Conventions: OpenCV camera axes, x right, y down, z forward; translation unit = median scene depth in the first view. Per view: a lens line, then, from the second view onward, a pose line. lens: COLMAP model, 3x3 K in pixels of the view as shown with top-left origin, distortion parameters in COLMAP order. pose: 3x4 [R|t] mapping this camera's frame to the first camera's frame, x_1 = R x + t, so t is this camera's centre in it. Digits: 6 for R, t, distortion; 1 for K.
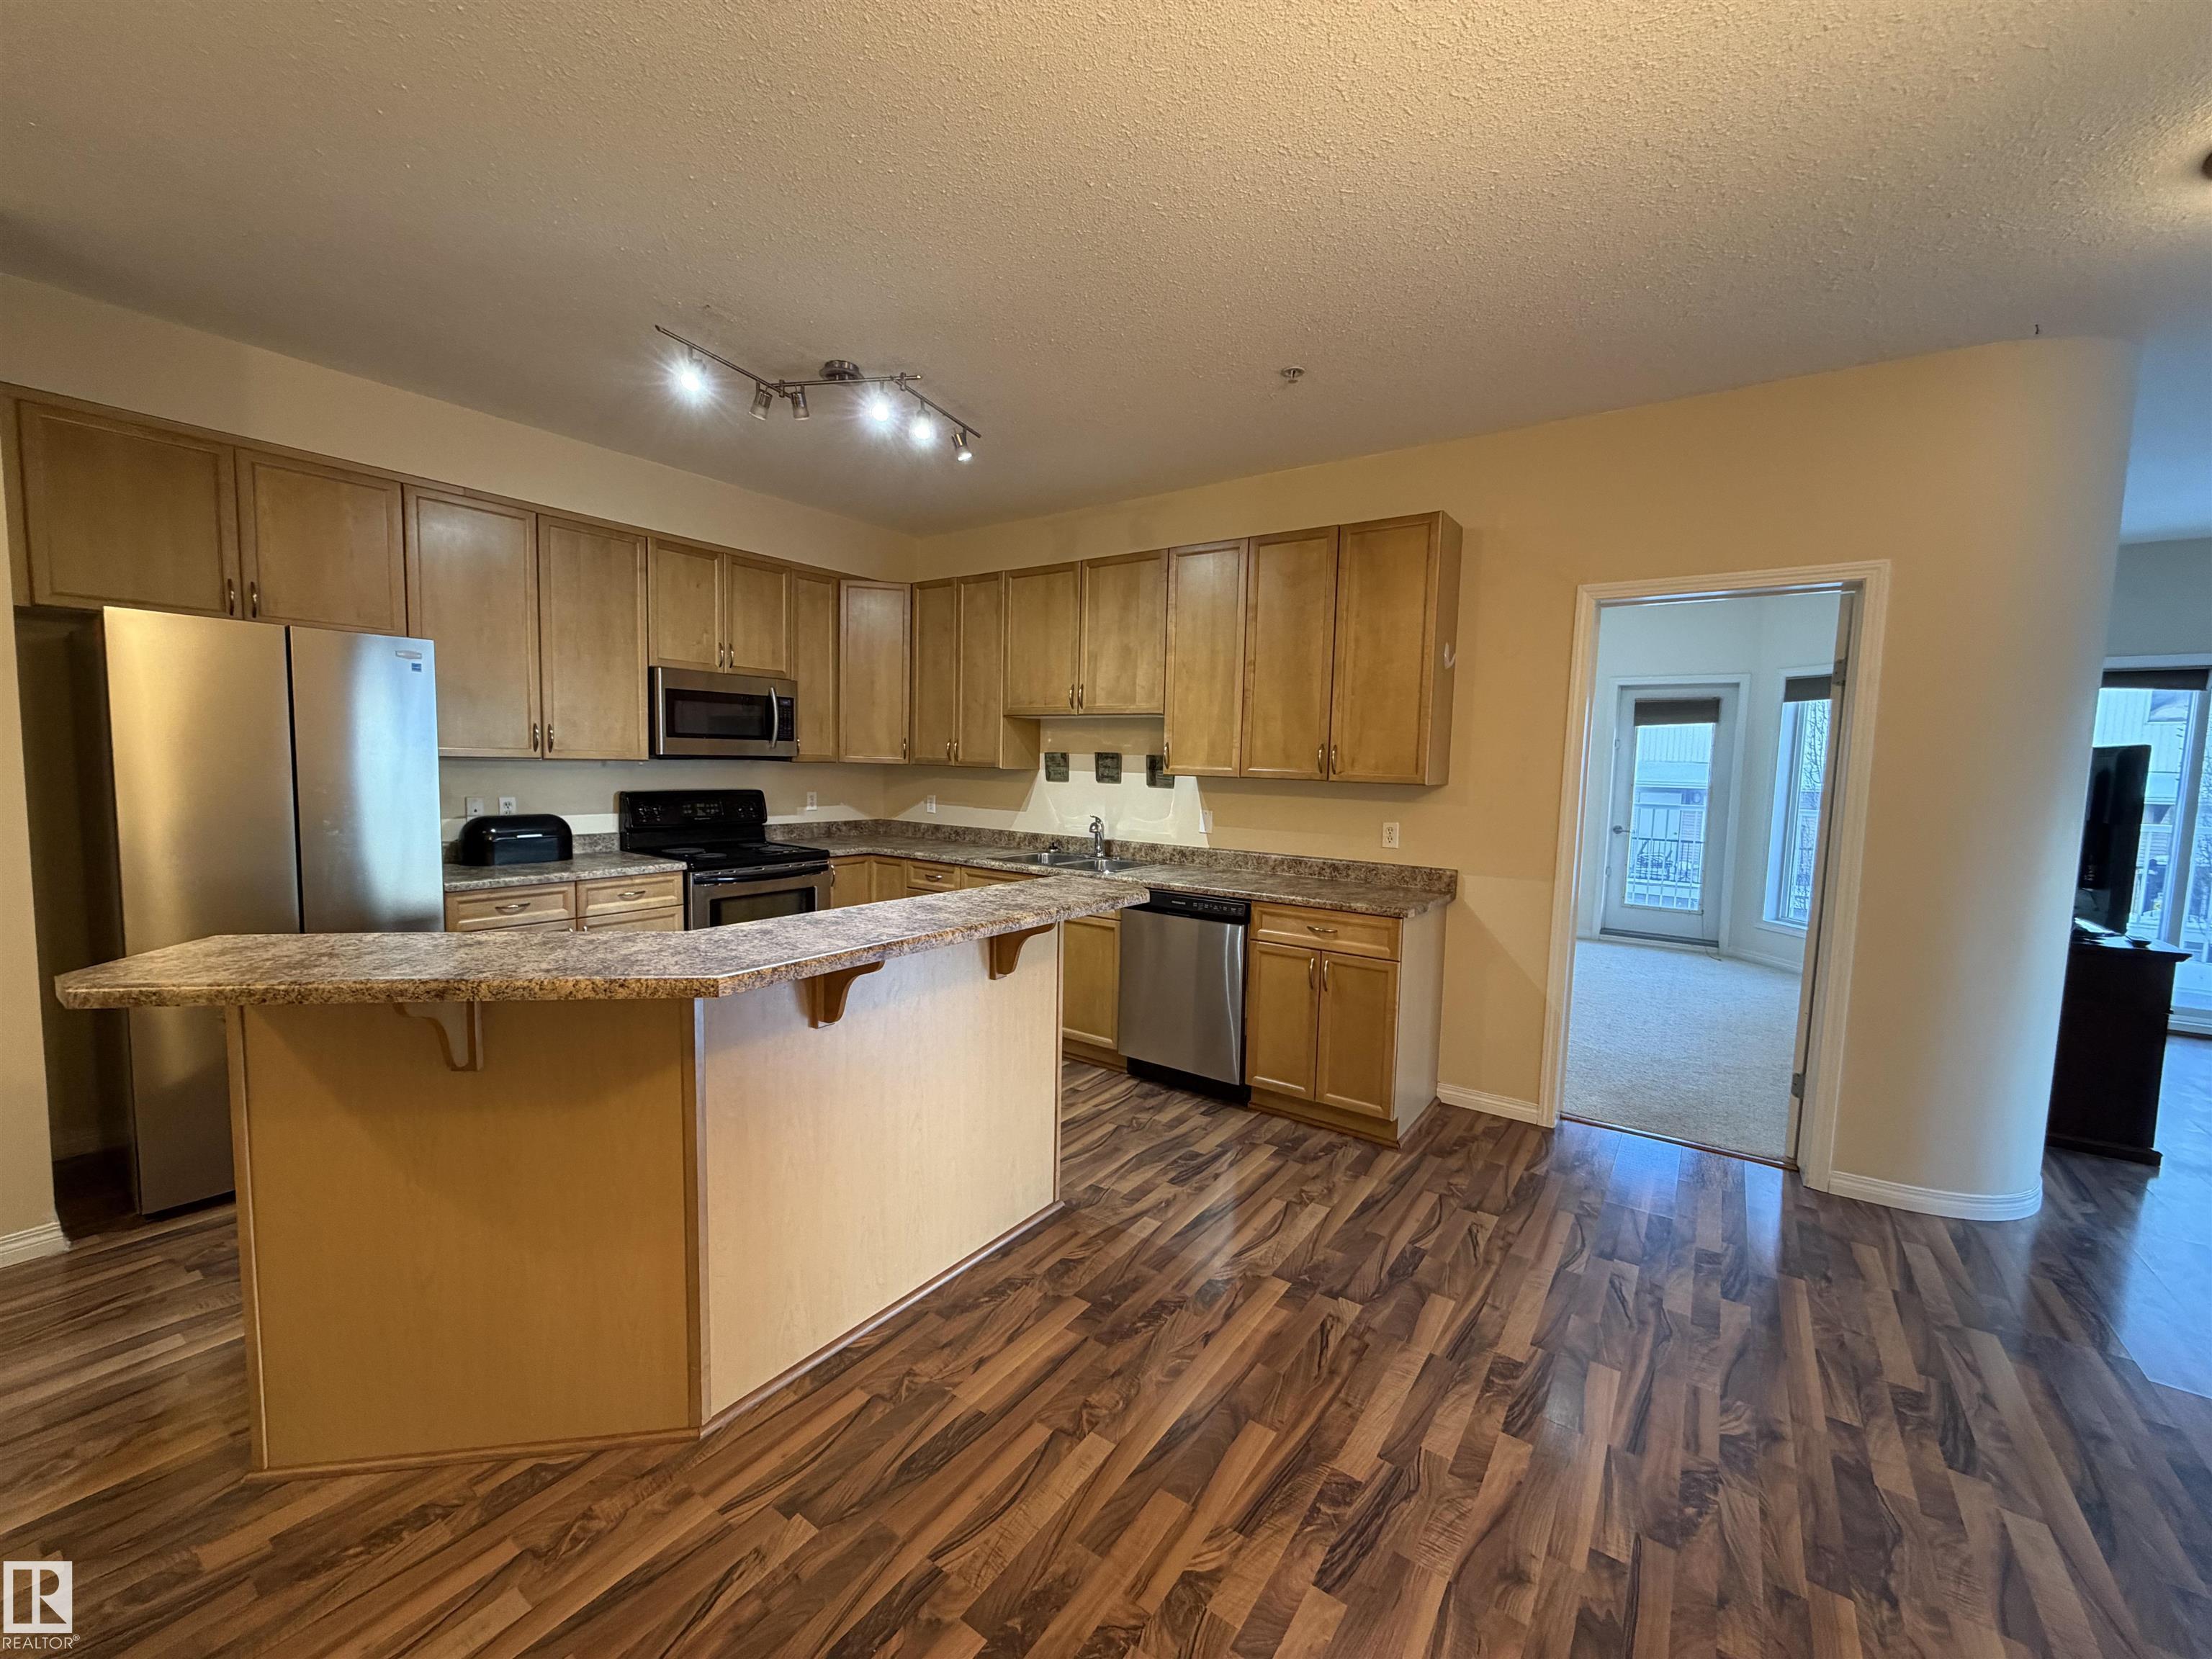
lens RADIAL K [[877.3, 0, 1096.4], [0, 877.3, 833.4], [0, 0, 1]] dist [0.000326, 0.000015]
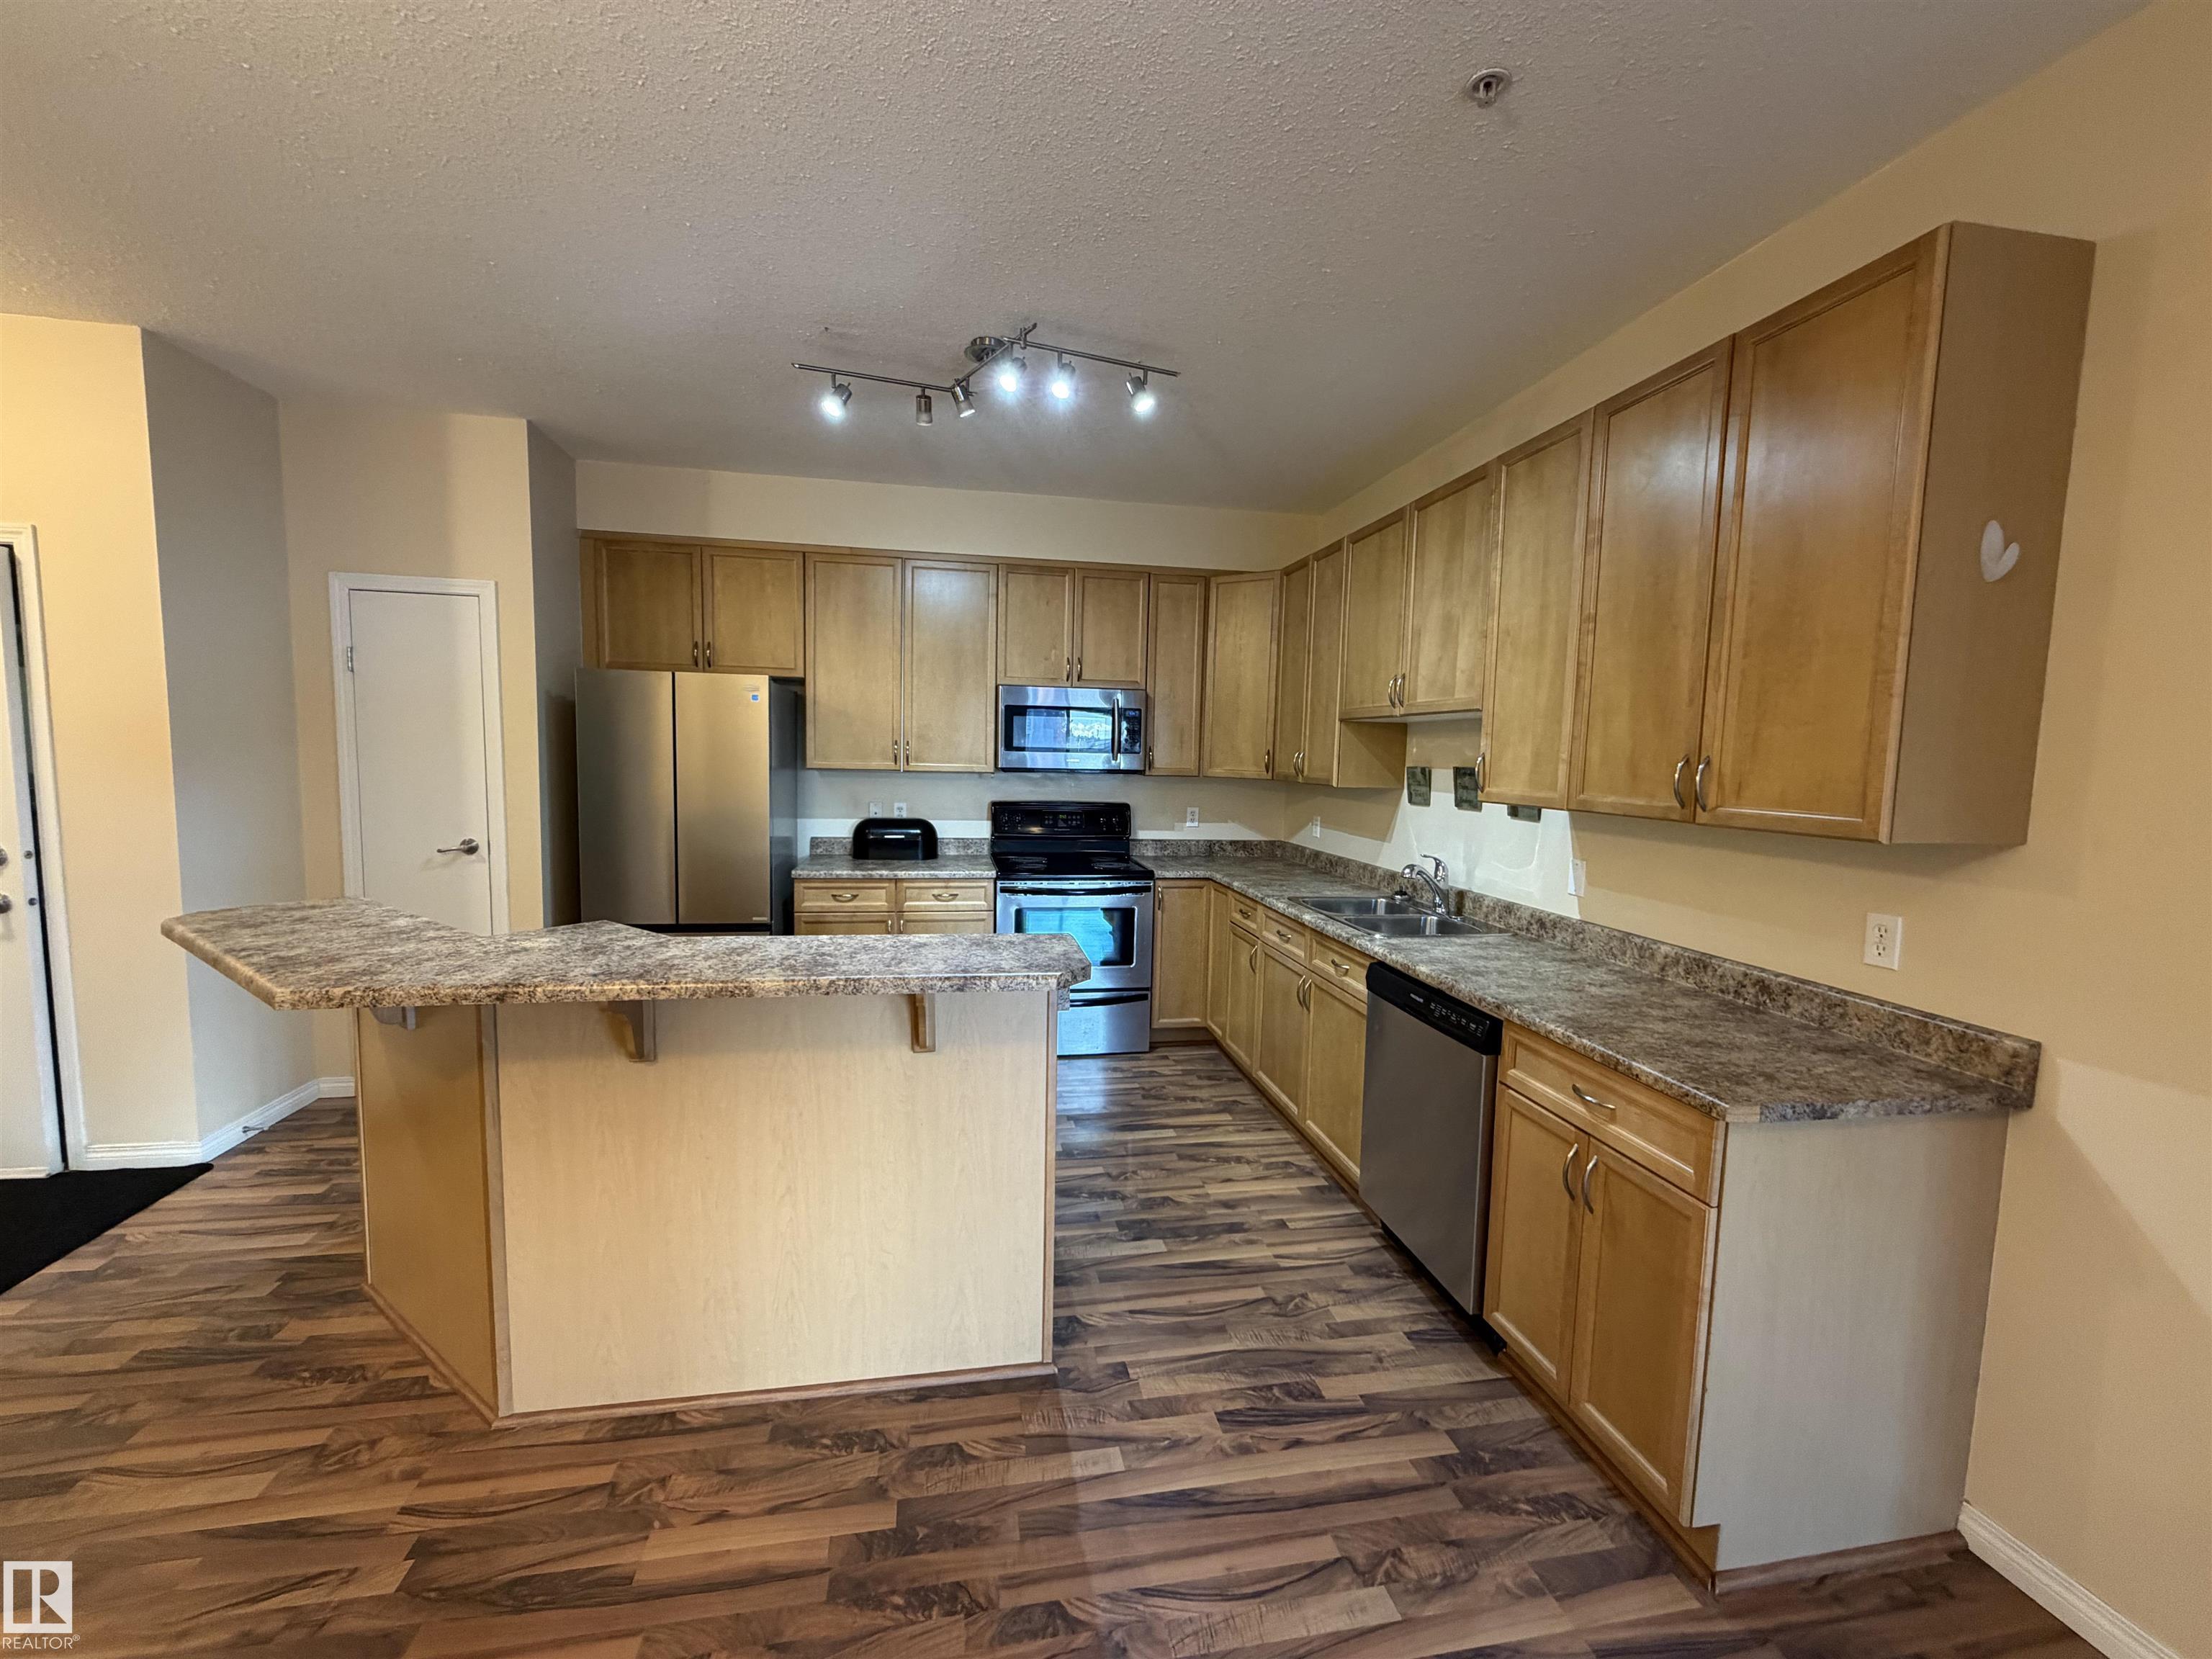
lens RADIAL K [[877.3, 0, 1097.4], [0, 877.3, 831.6], [0, 0, 1]] dist [0.000326, 0.000015]
pose [[0.718038, 0.055724, -0.693769, 0.358783], [-0.066081, 0.997745, 0.011746, -0.035483], [0.692859, 0.037411, 0.720102, 0.348927]]
